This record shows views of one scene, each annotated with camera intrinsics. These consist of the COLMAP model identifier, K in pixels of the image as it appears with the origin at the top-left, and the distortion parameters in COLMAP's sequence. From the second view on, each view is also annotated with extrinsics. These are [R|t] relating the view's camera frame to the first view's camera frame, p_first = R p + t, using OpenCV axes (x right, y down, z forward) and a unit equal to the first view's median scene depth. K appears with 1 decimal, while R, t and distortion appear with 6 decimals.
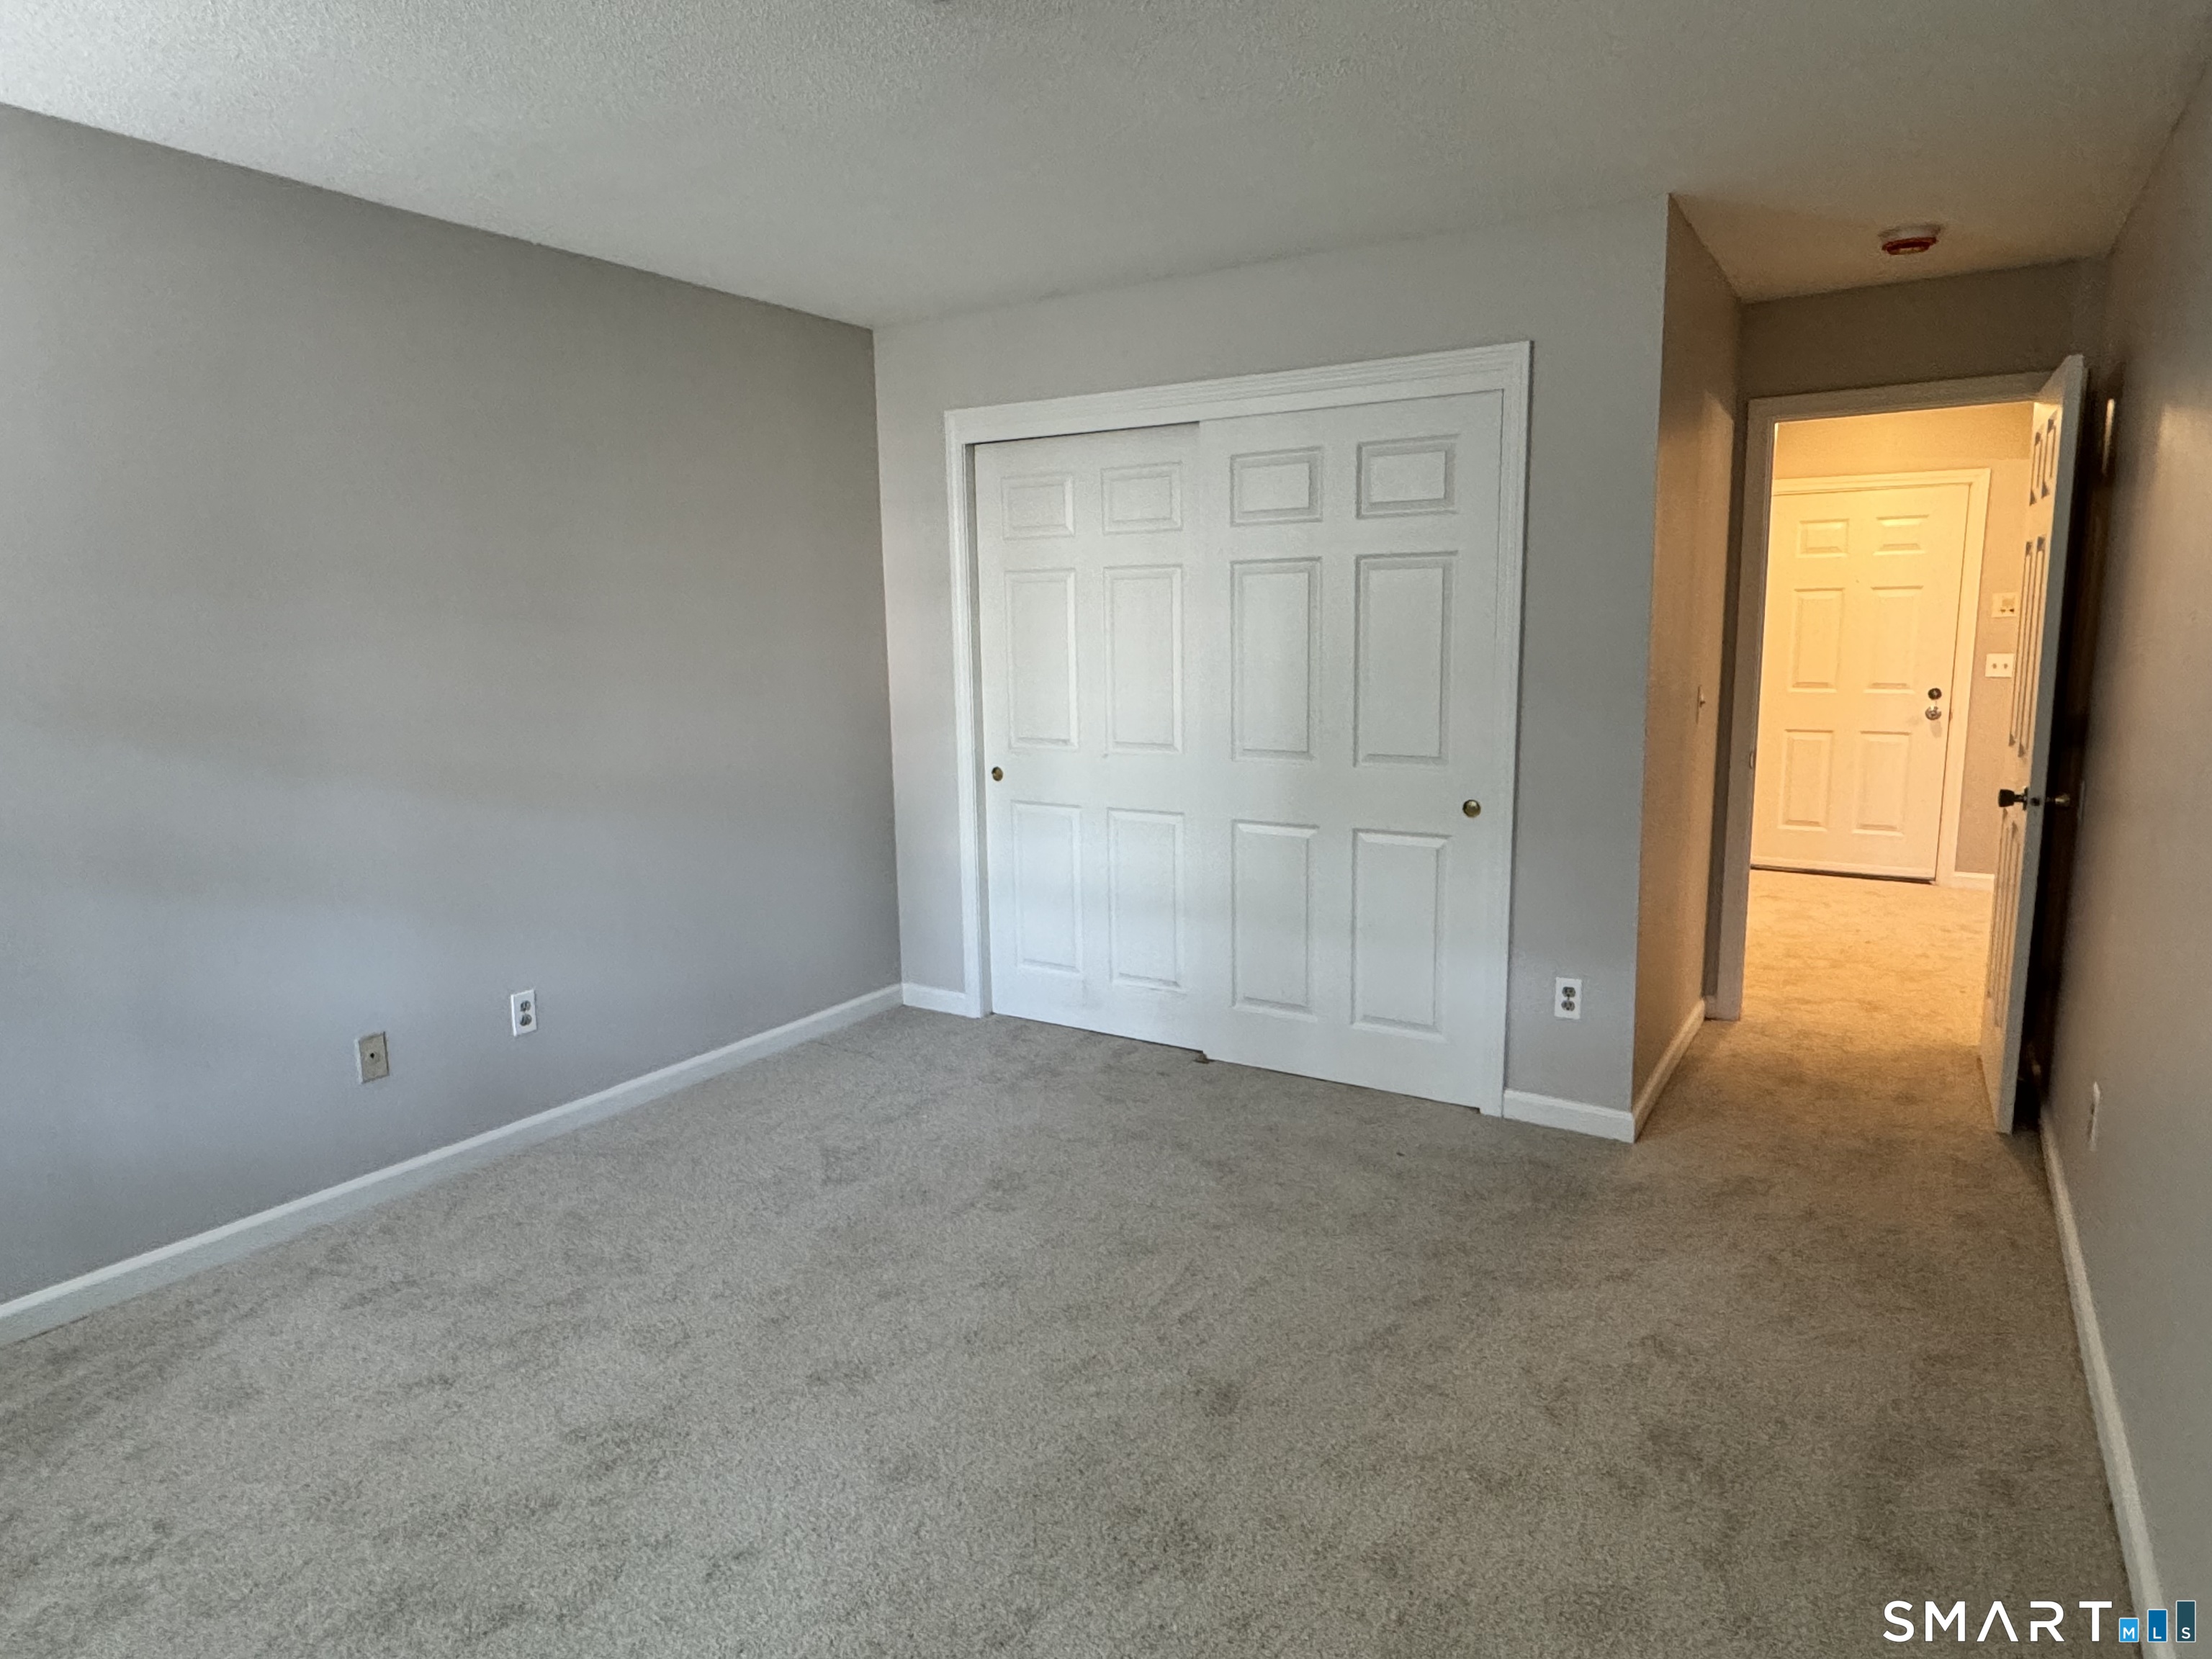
lens RADIAL K [[1294.6, 0, 1091.1], [0, 1294.6, 828.5], [0, 0, 1]] dist [0.006868, 0.000846]
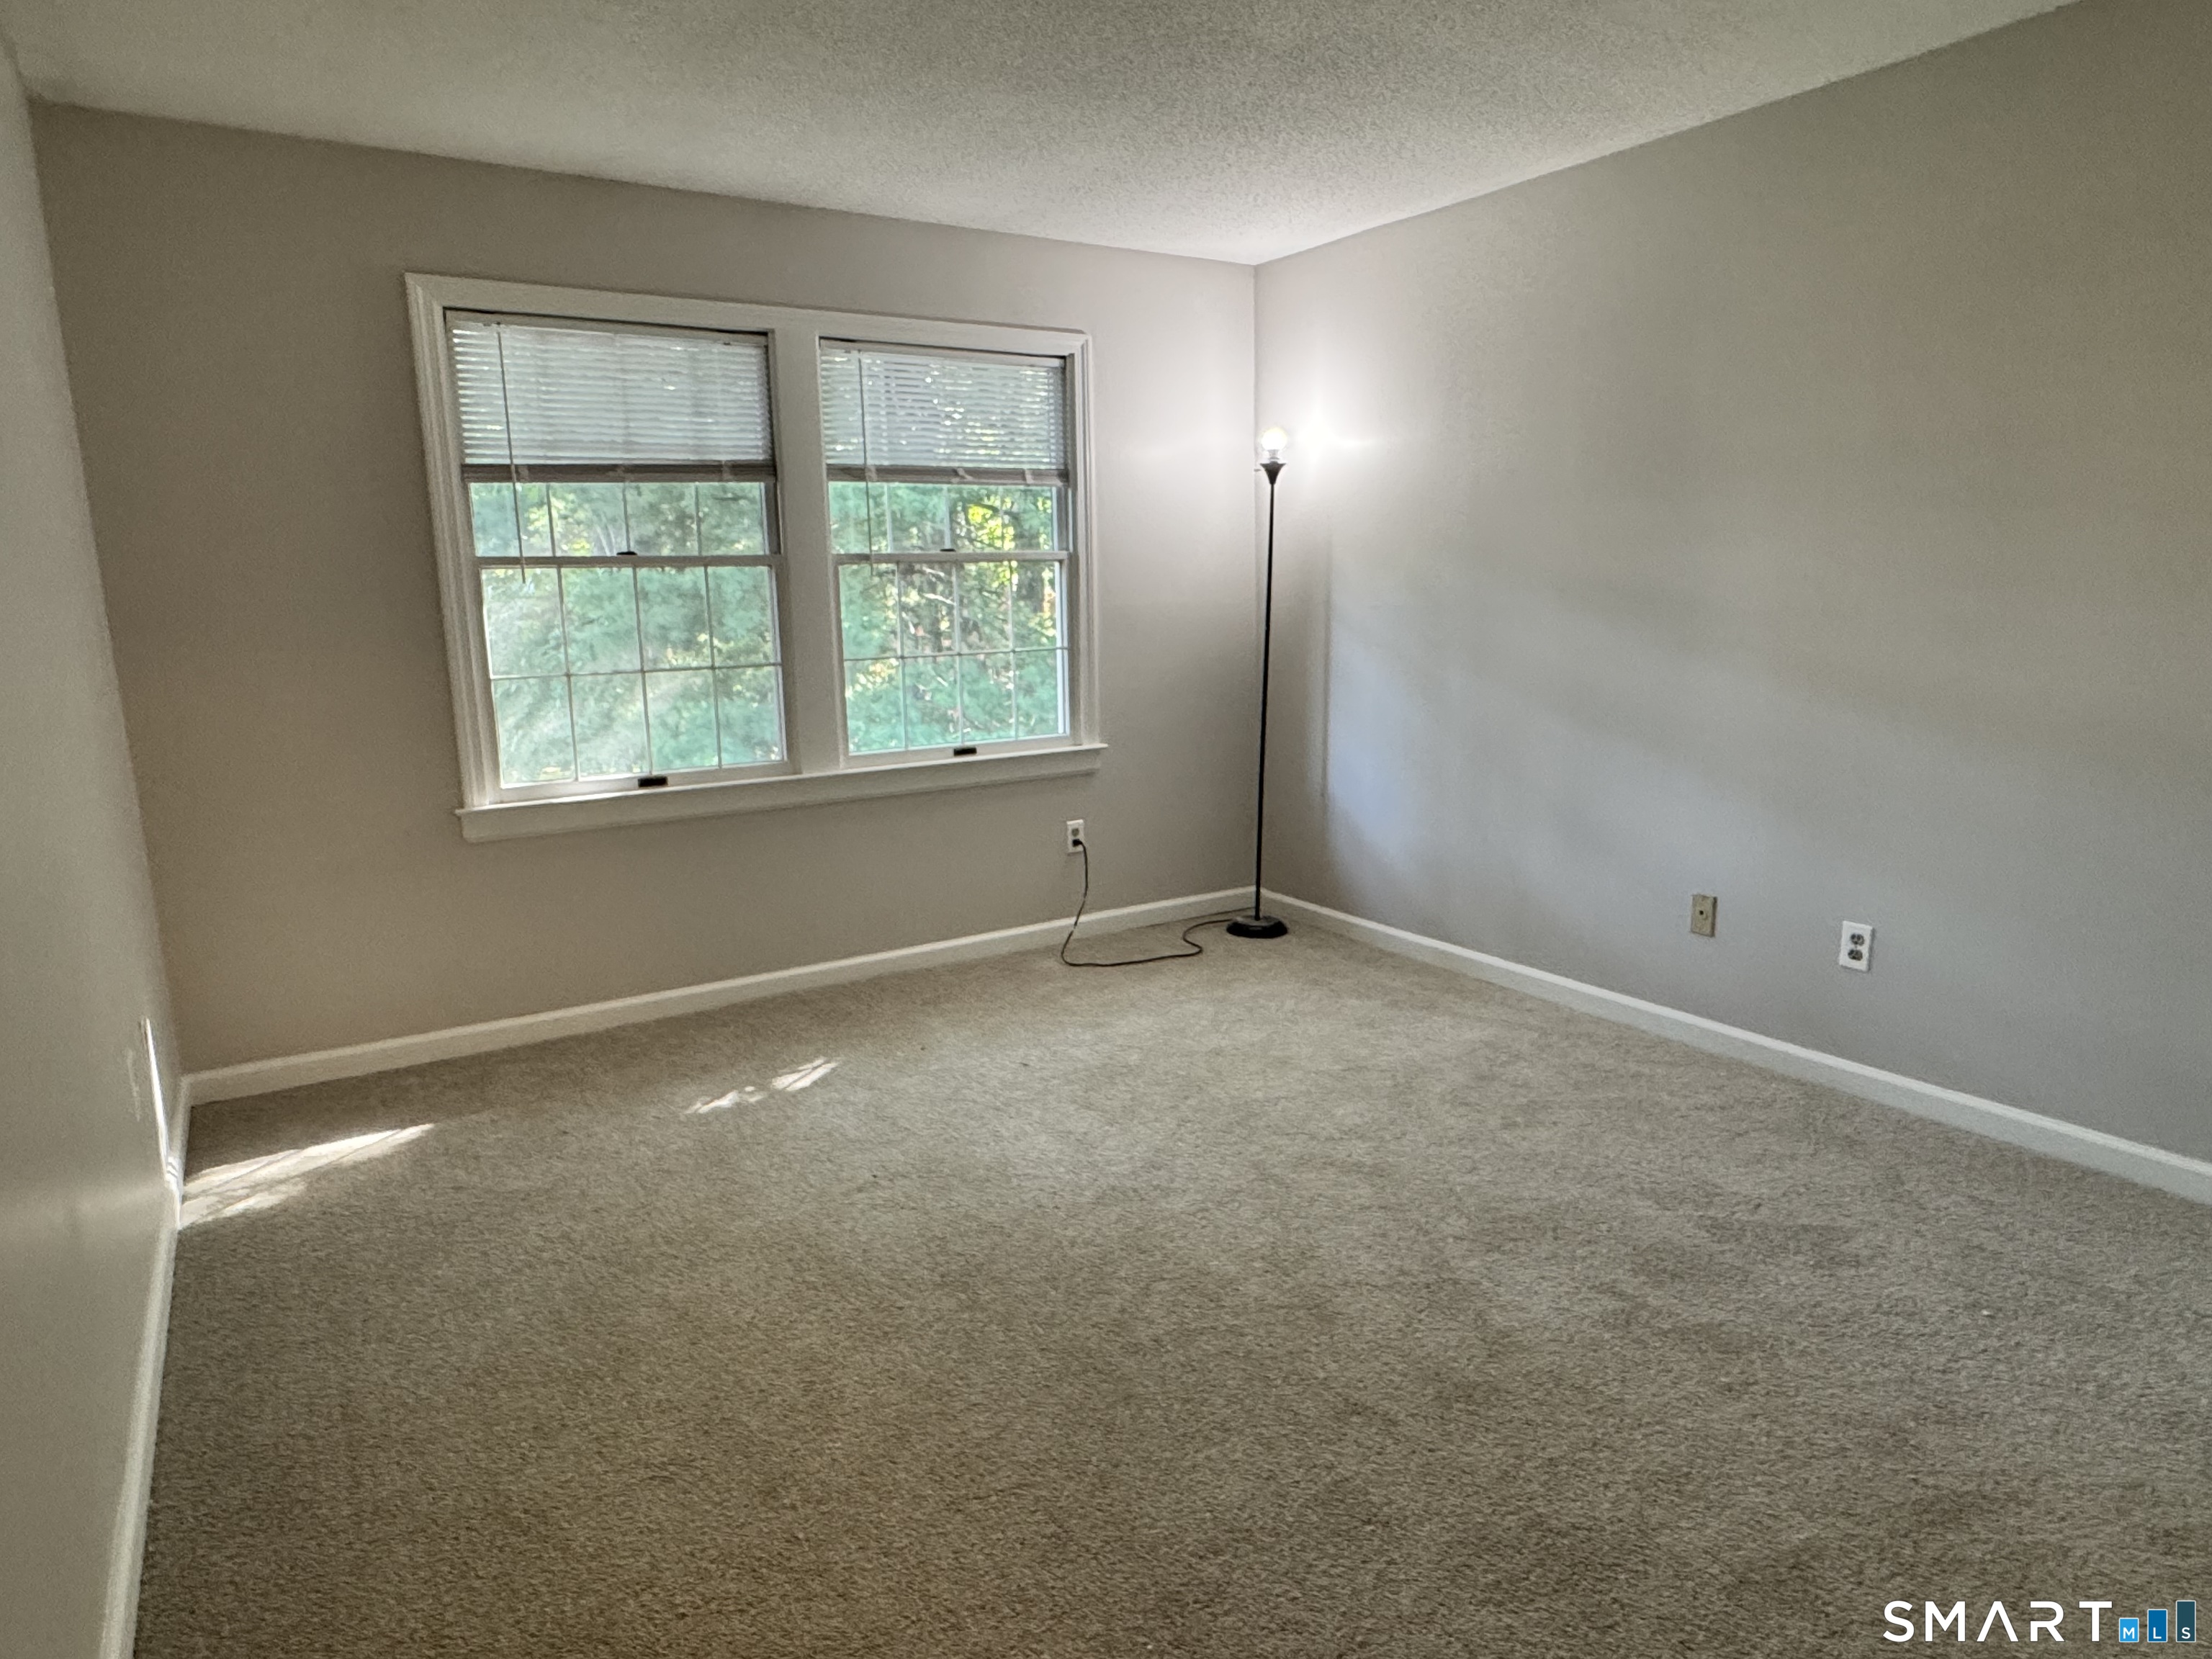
lens RADIAL K [[1294.6, 0, 1089.4], [0, 1294.6, 834.2], [0, 0, 1]] dist [0.006868, 0.000846]
pose [[-0.414303, 0.192934, -0.889455, 0.626392], [-0.118013, 0.957636, 0.262692, -0.116801], [0.902456, 0.213801, -0.373982, 0.924751]]
